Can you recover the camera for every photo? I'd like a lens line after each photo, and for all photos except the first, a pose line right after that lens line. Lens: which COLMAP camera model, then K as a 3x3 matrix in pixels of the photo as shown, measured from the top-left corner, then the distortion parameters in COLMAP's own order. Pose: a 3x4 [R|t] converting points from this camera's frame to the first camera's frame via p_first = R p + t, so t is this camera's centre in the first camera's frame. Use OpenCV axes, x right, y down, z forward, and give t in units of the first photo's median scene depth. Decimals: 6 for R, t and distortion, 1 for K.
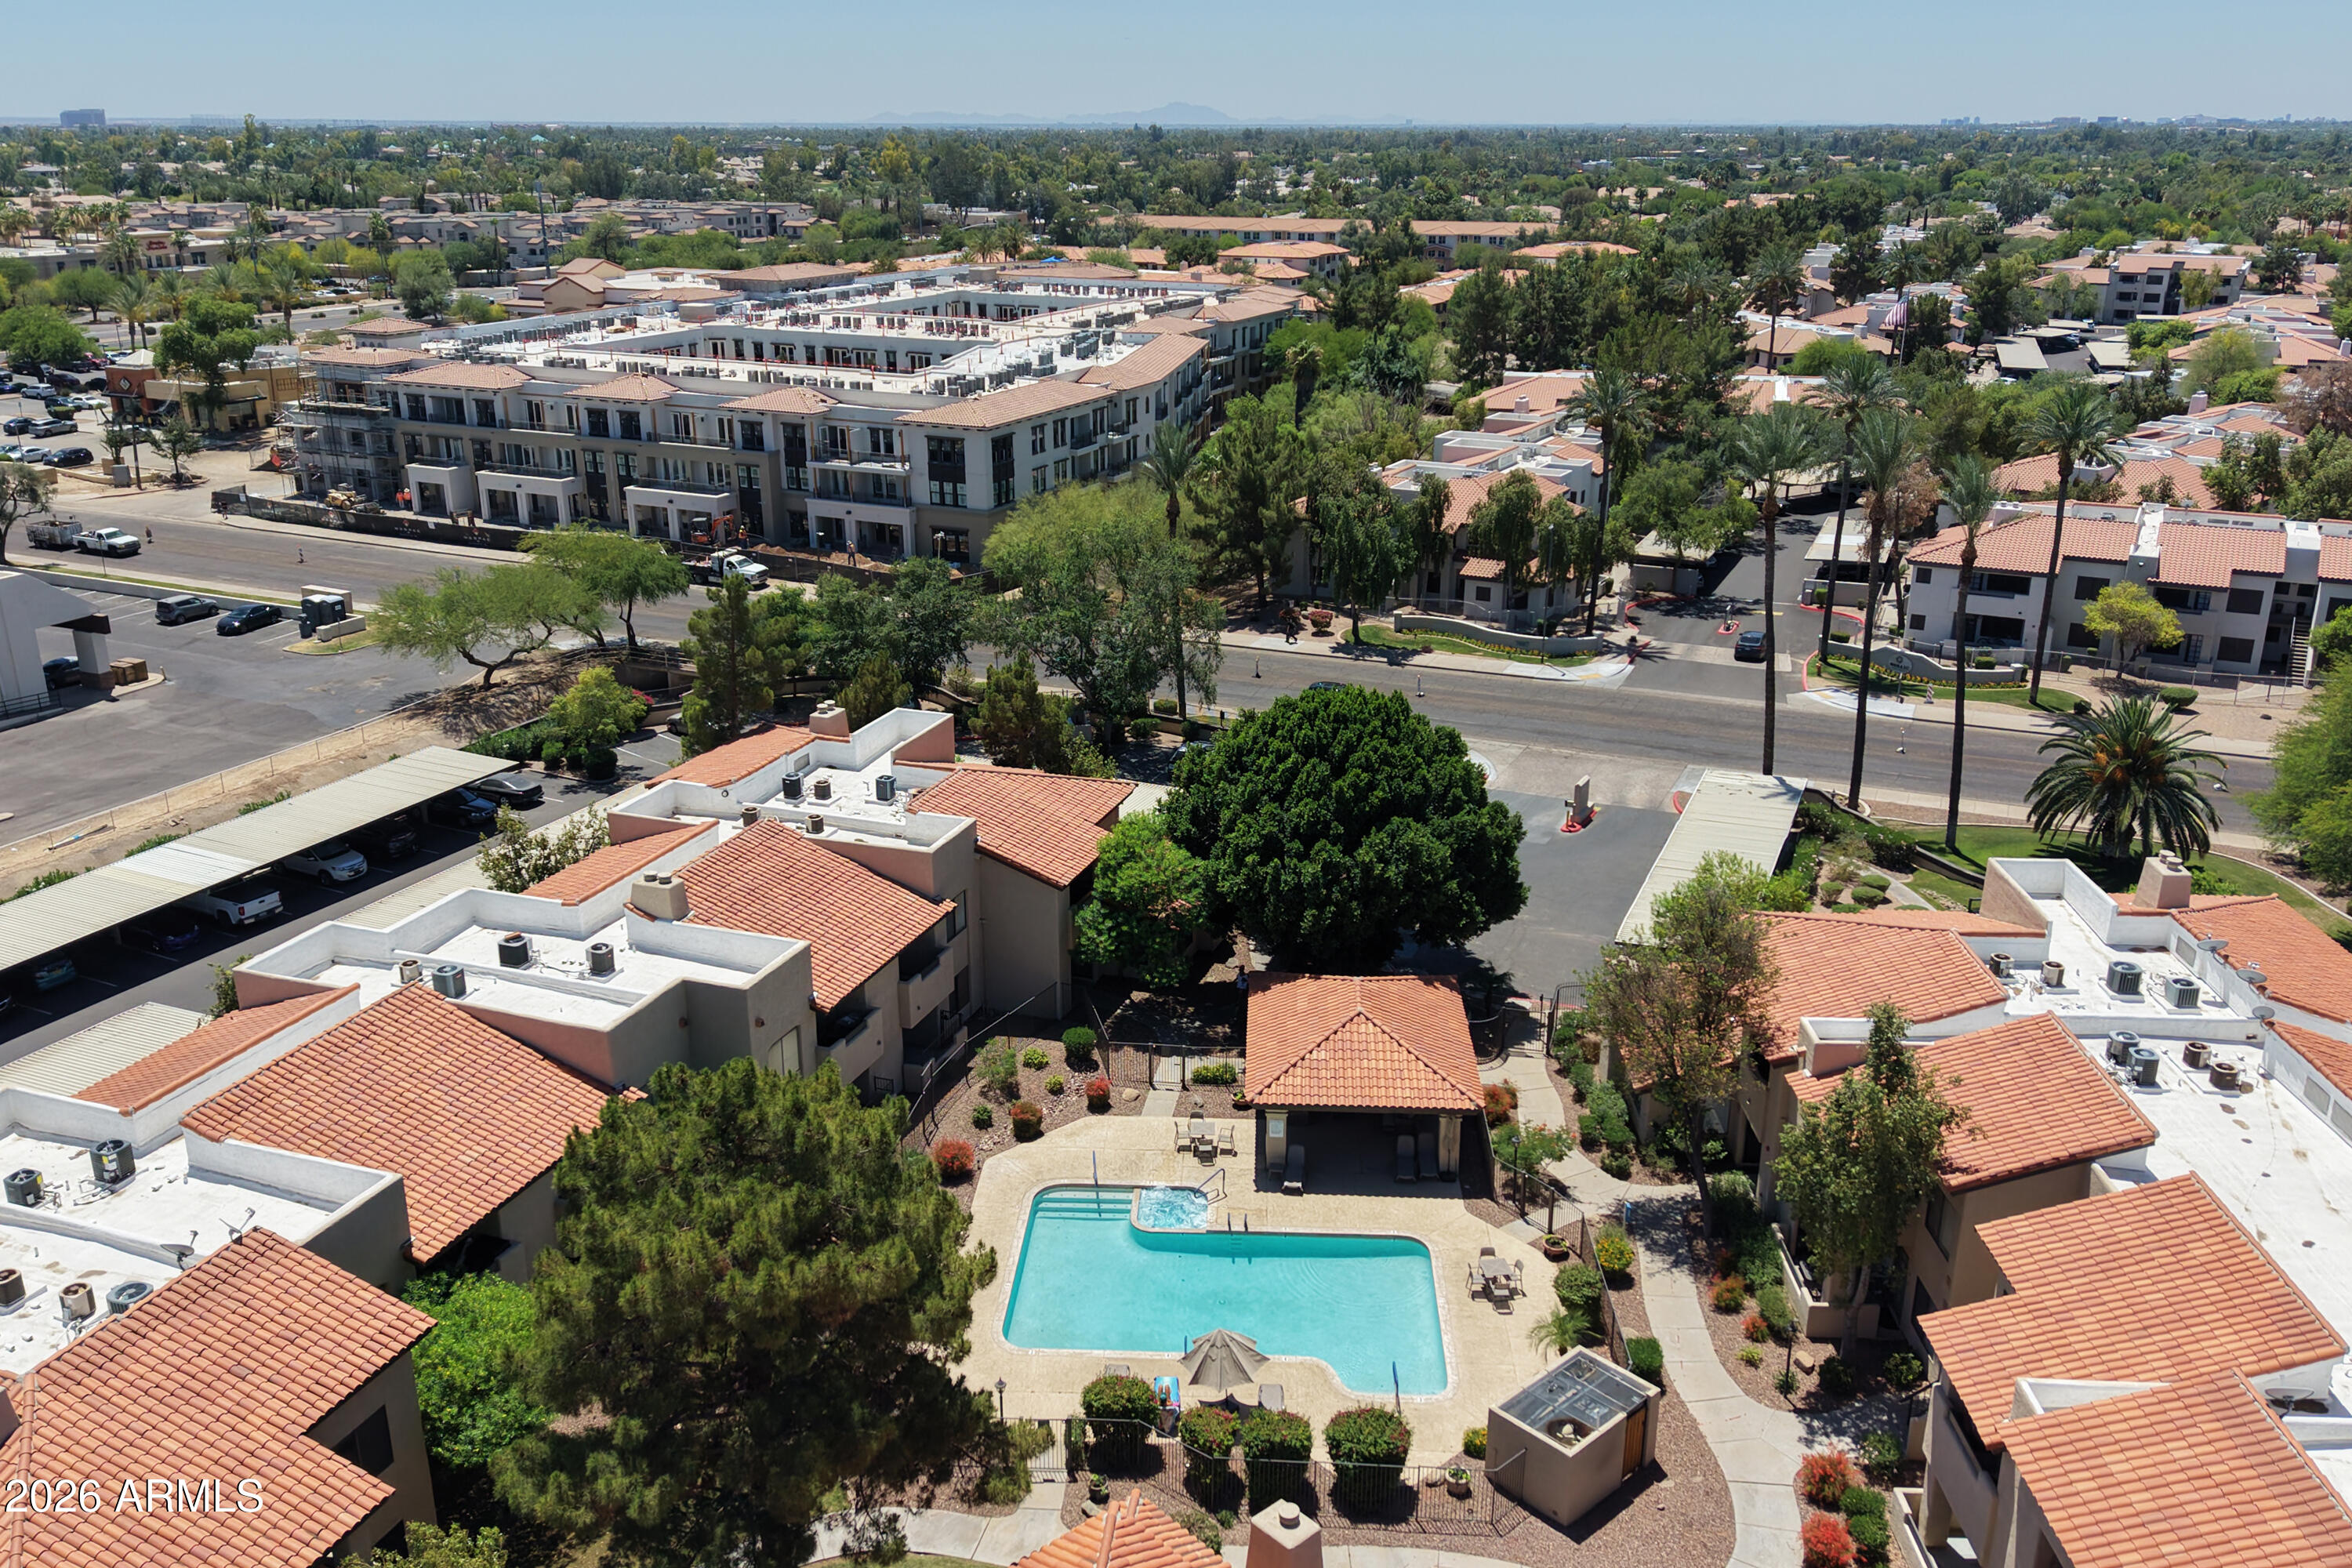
lens RADIAL K [[1925.4, 0, 1176.0], [0, 1925.4, 784.0], [0, 0, 1]] dist [0.128715, -0.268974]
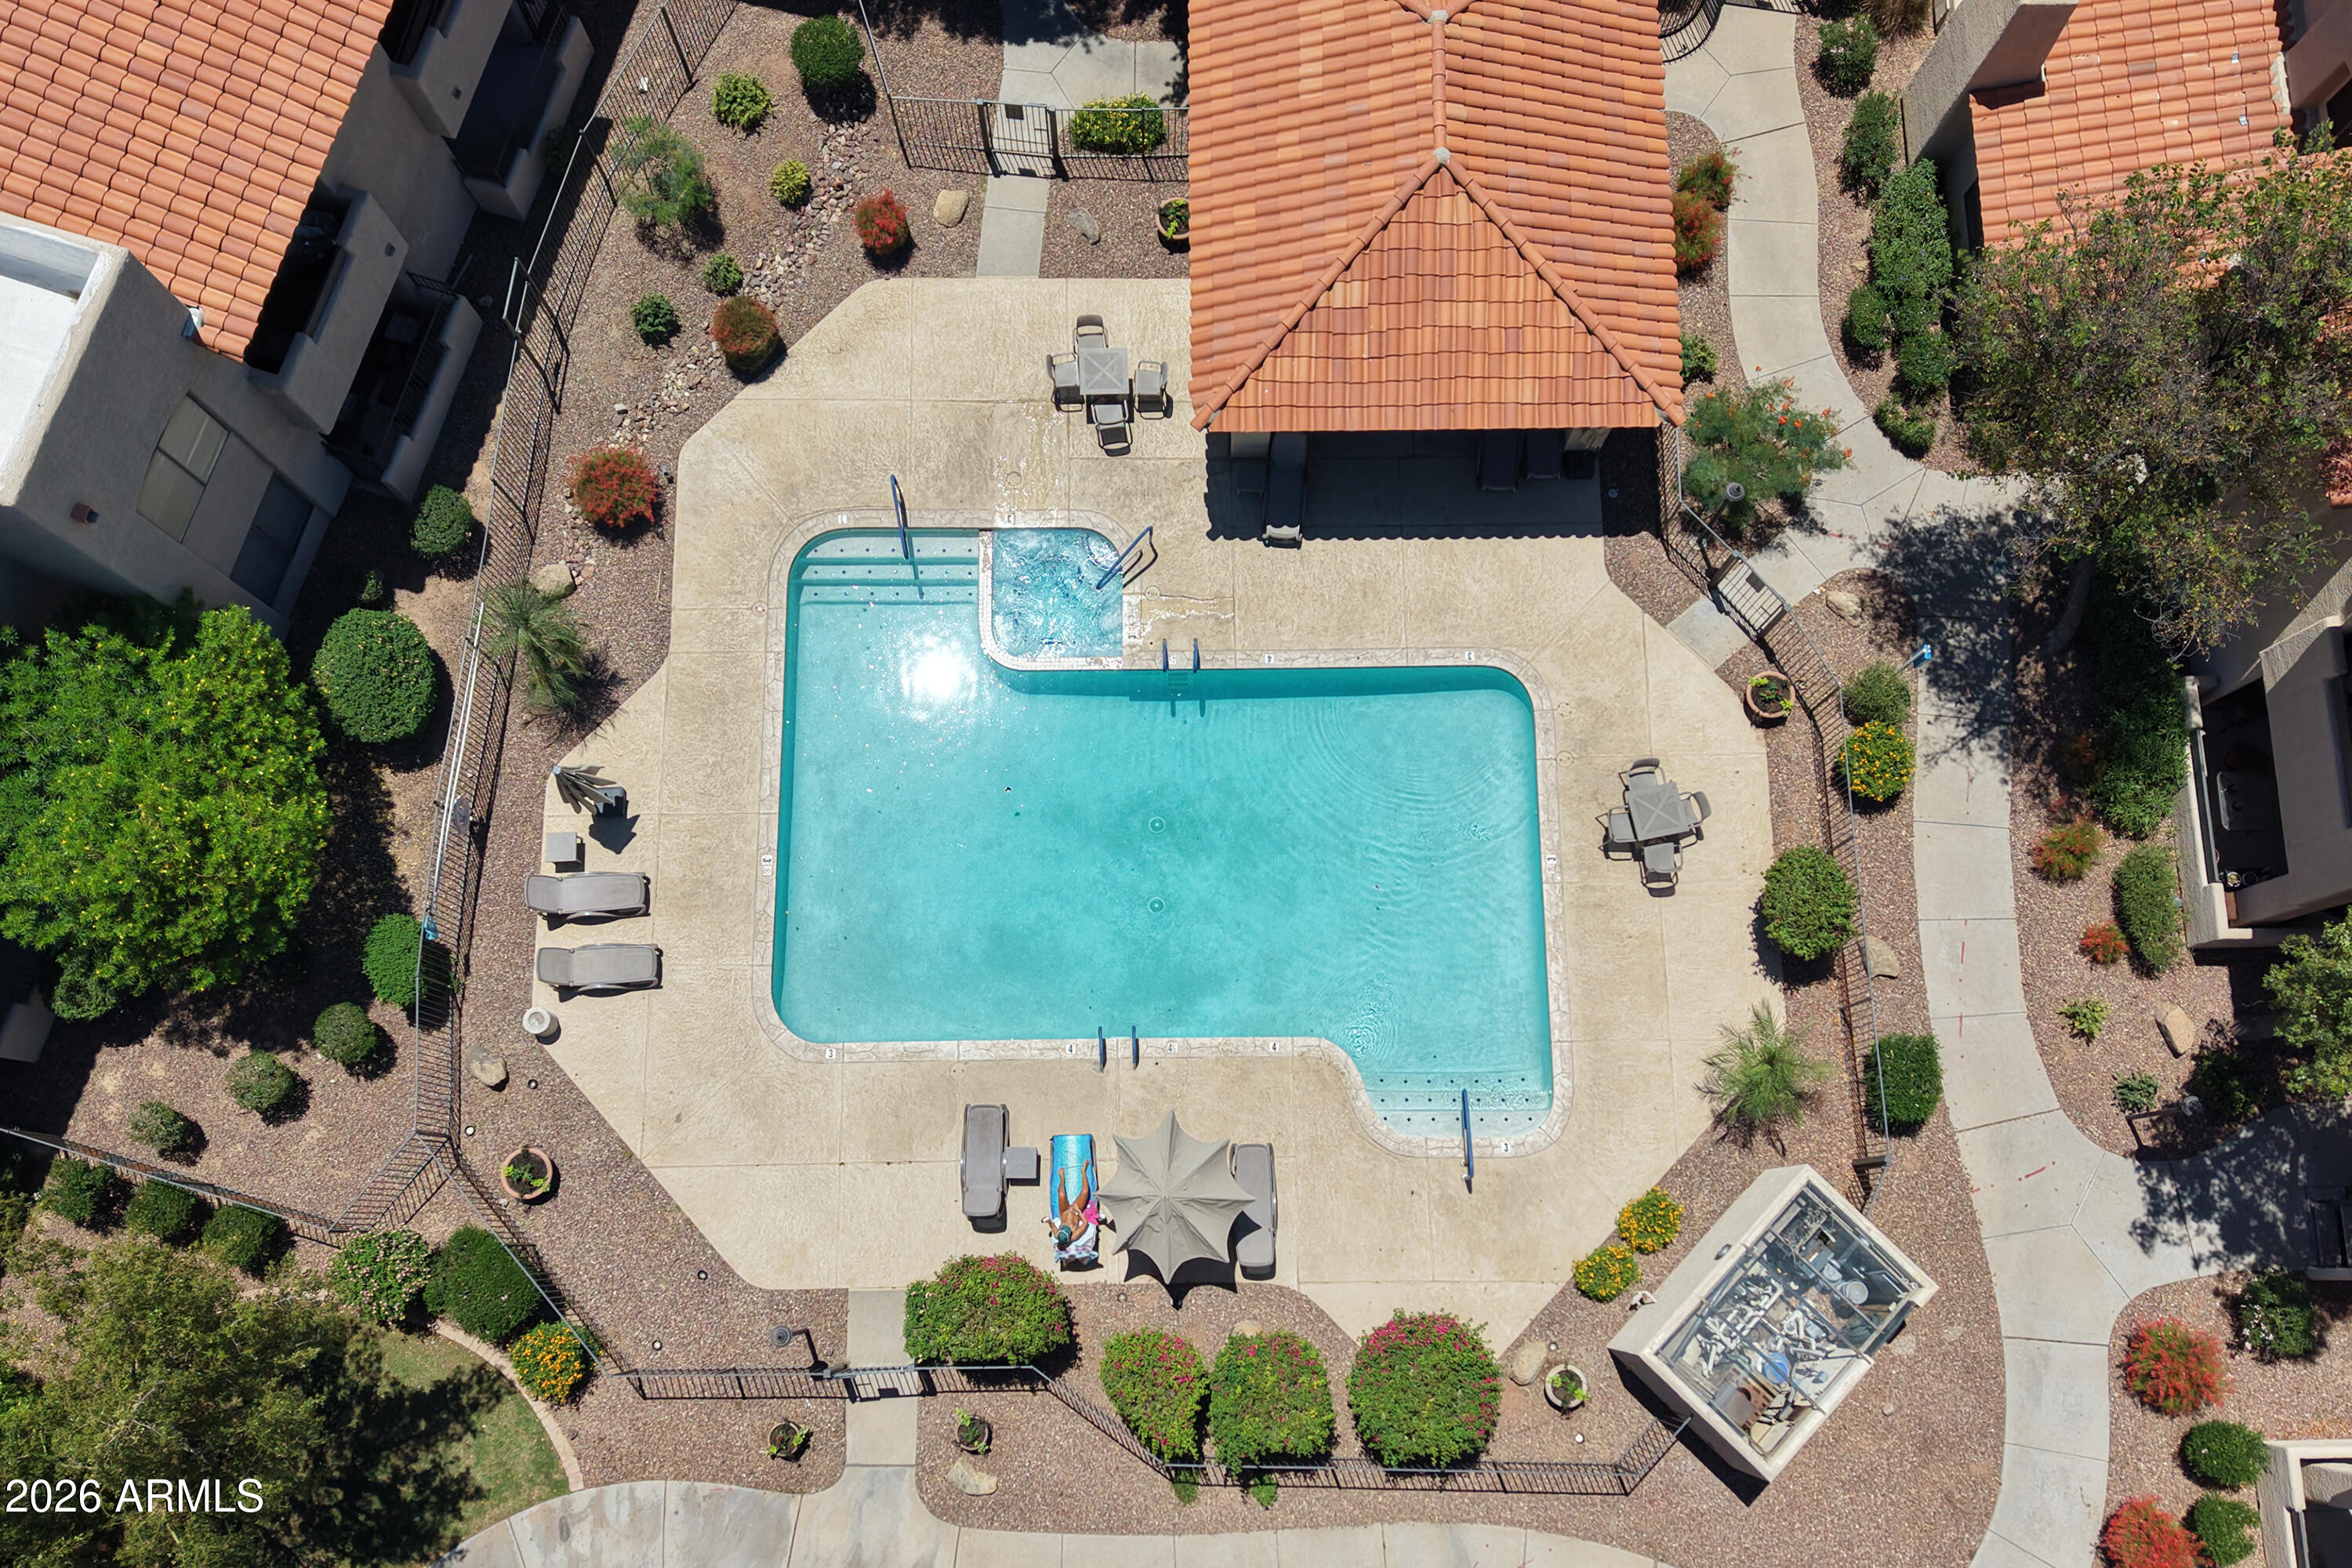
lens RADIAL K [[1969.5, 0, 1176.0], [0, 1969.5, 784.0], [0, 0, 1]] dist [0.129279, -0.241640]
pose [[0.998298, -0.052264, 0.025884, 0.006929], [0.005119, 0.520614, 0.853777, -0.104494], [-0.058097, -0.852191, 0.519995, 0.325315]]
